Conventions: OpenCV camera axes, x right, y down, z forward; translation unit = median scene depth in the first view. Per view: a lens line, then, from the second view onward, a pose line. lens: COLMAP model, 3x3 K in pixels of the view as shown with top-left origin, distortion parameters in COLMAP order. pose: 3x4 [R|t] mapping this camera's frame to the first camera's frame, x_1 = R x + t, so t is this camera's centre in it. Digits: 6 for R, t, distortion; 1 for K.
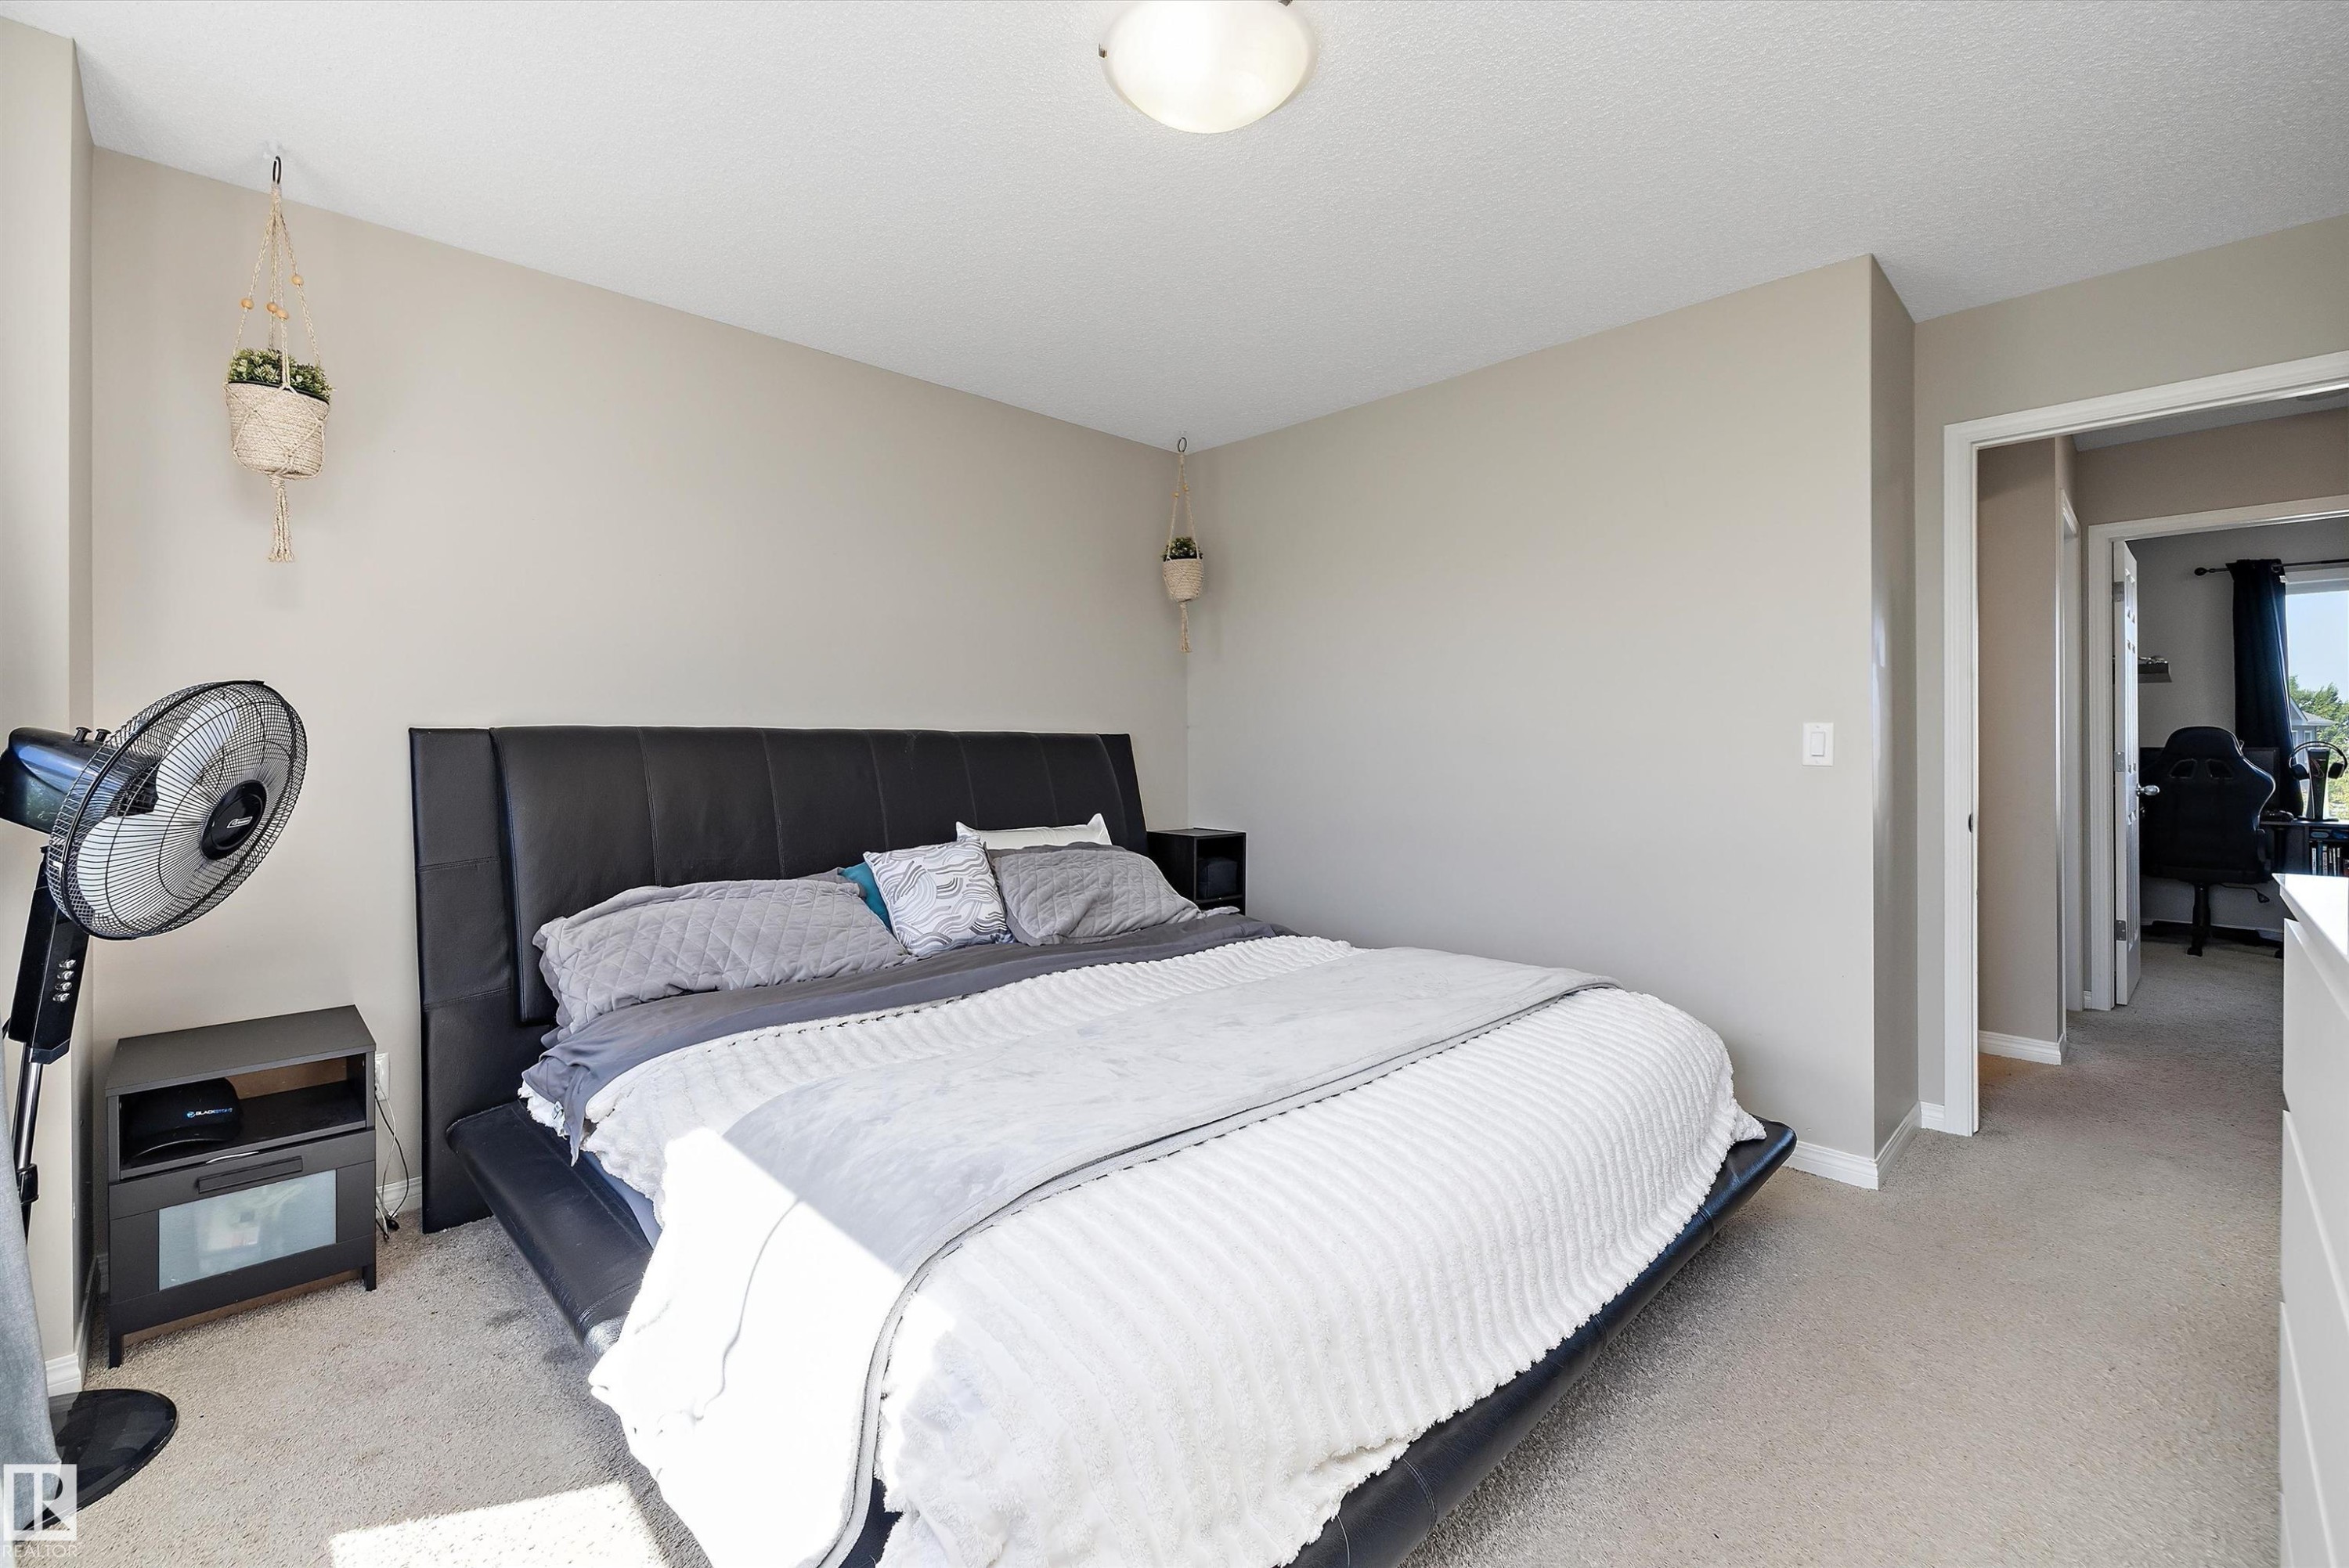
lens RADIAL K [[990.0, 0, 1161.7], [0, 990.0, 753.1], [0, 0, 1]] dist [0.000252, 0.000252]
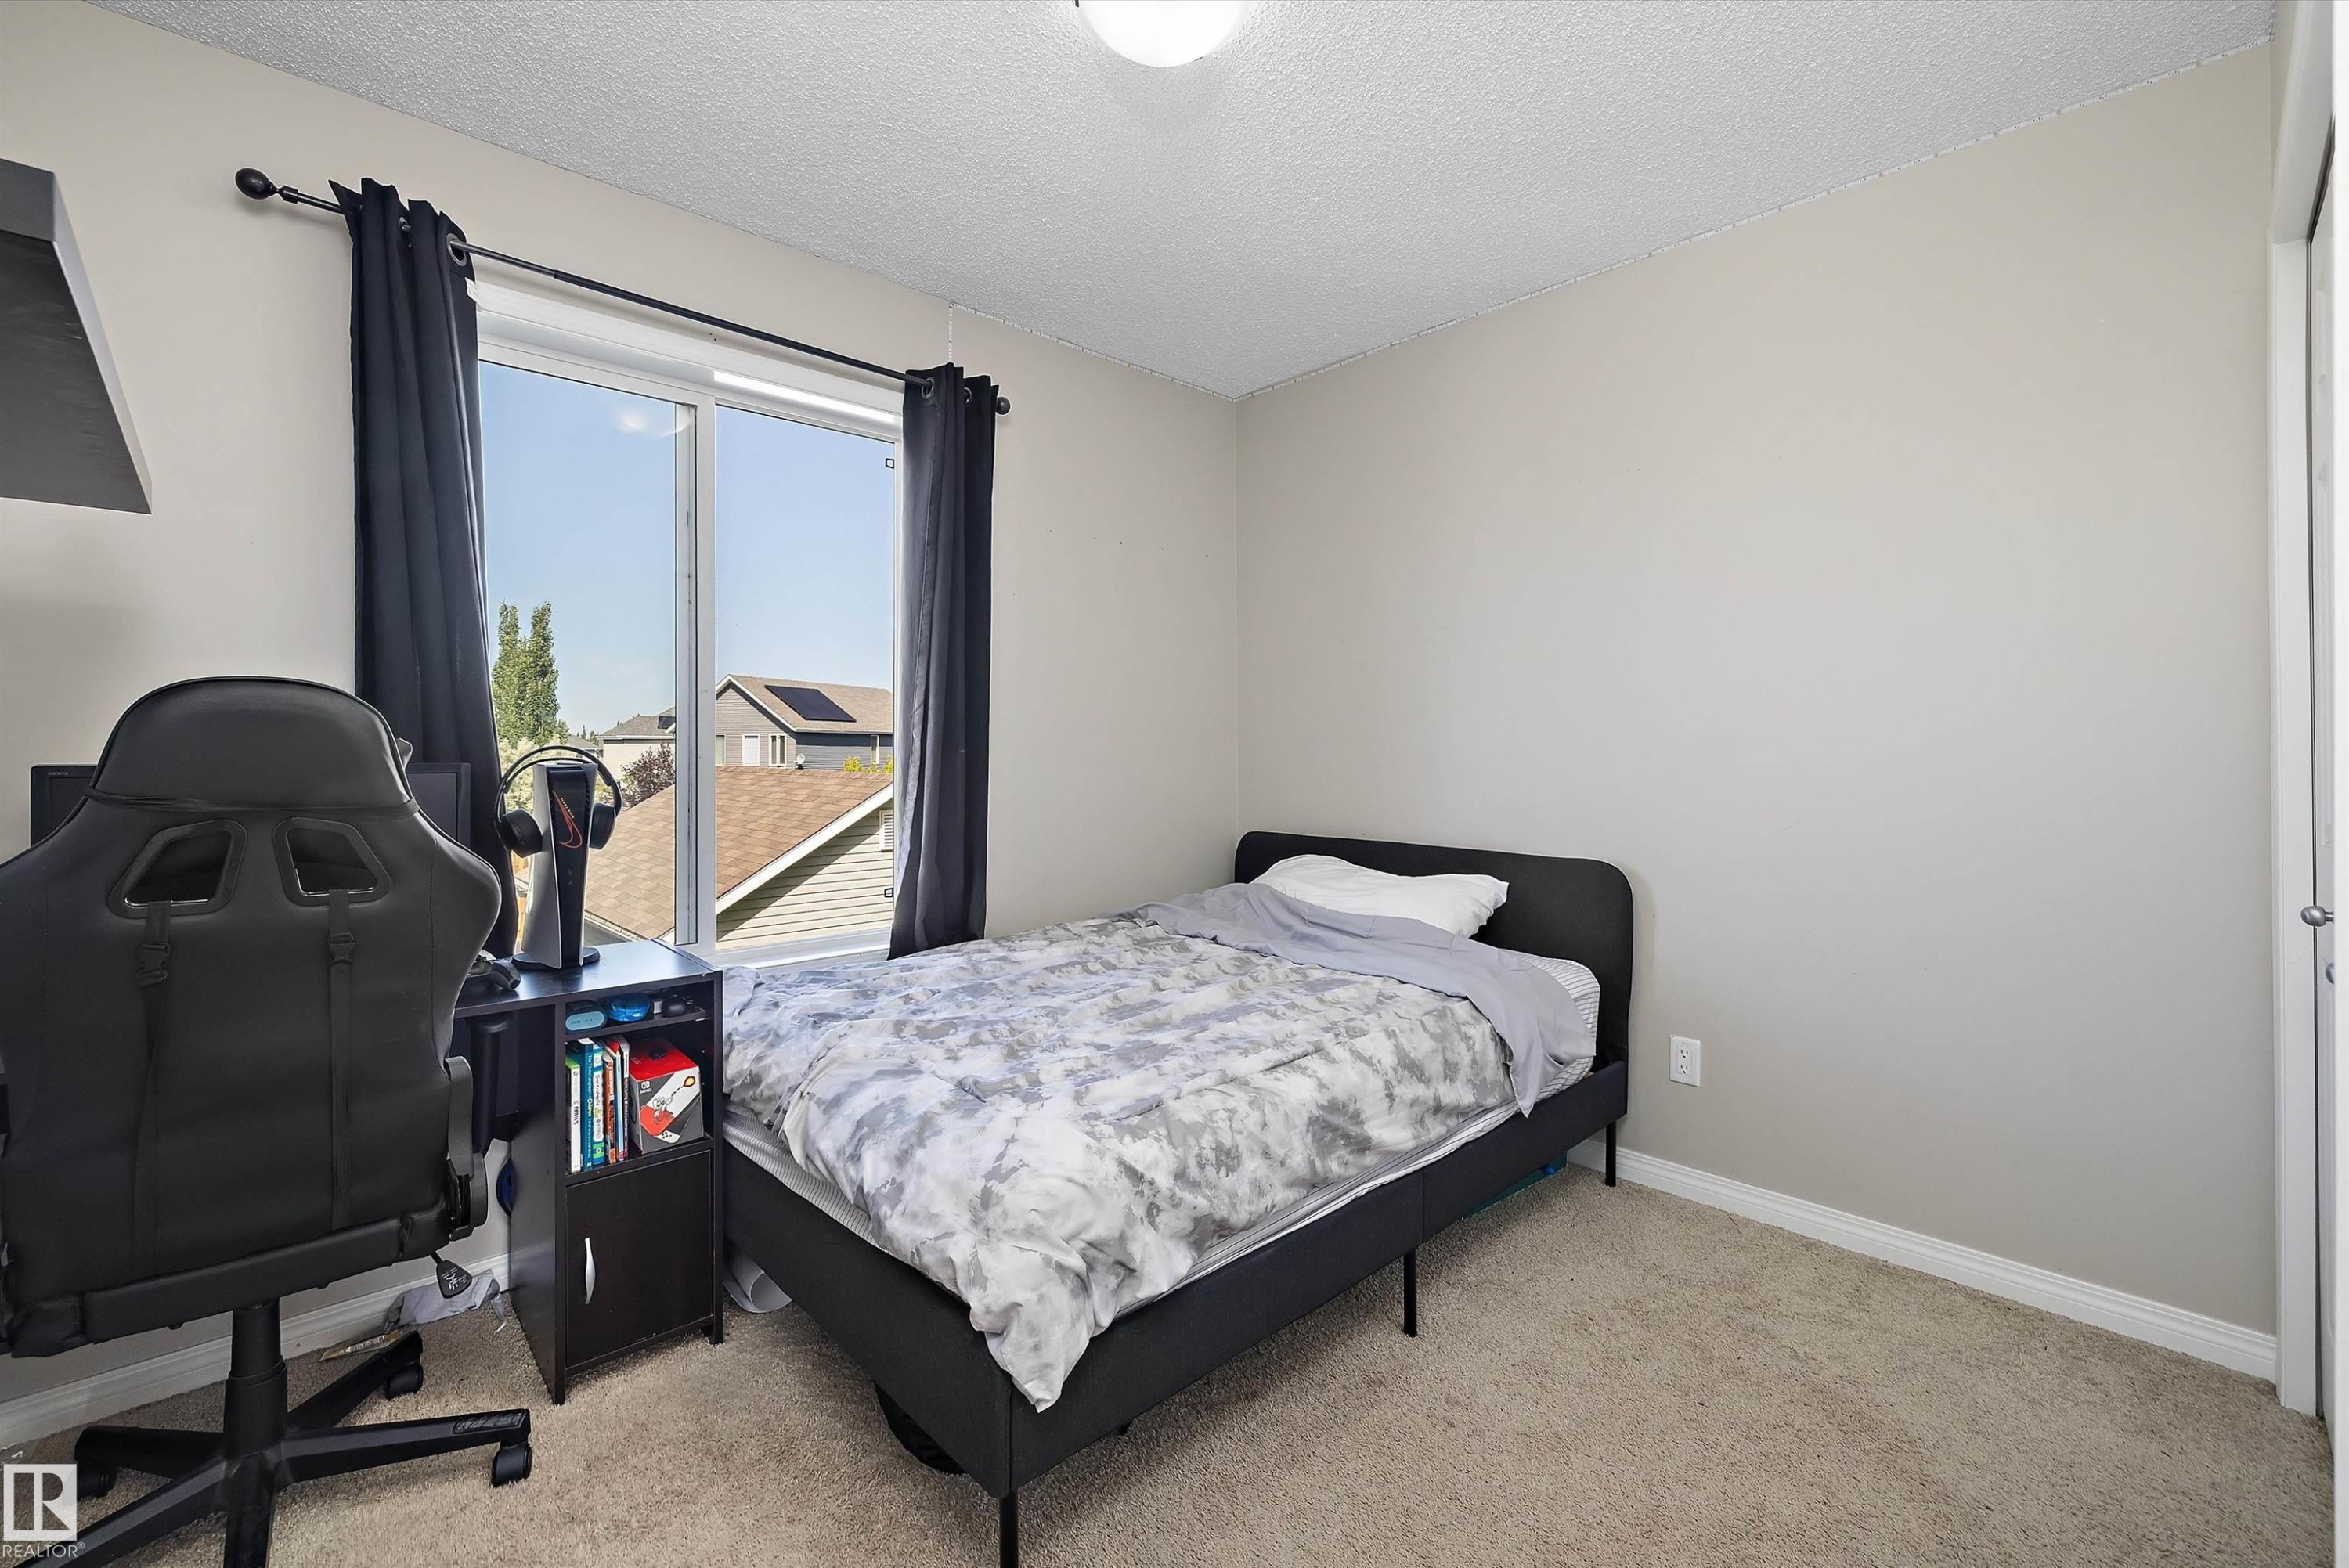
lens RADIAL K [[990.0, 0, 1161.7], [0, 990.0, 753.1], [0, 0, 1]] dist [0.000252, 0.000252]
pose [[0.031451, 0.003800, 0.999498, 0.803169], [0.004177, 0.999984, -0.003933, -0.006341], [-0.999497, 0.004298, 0.031434, 0.759496]]
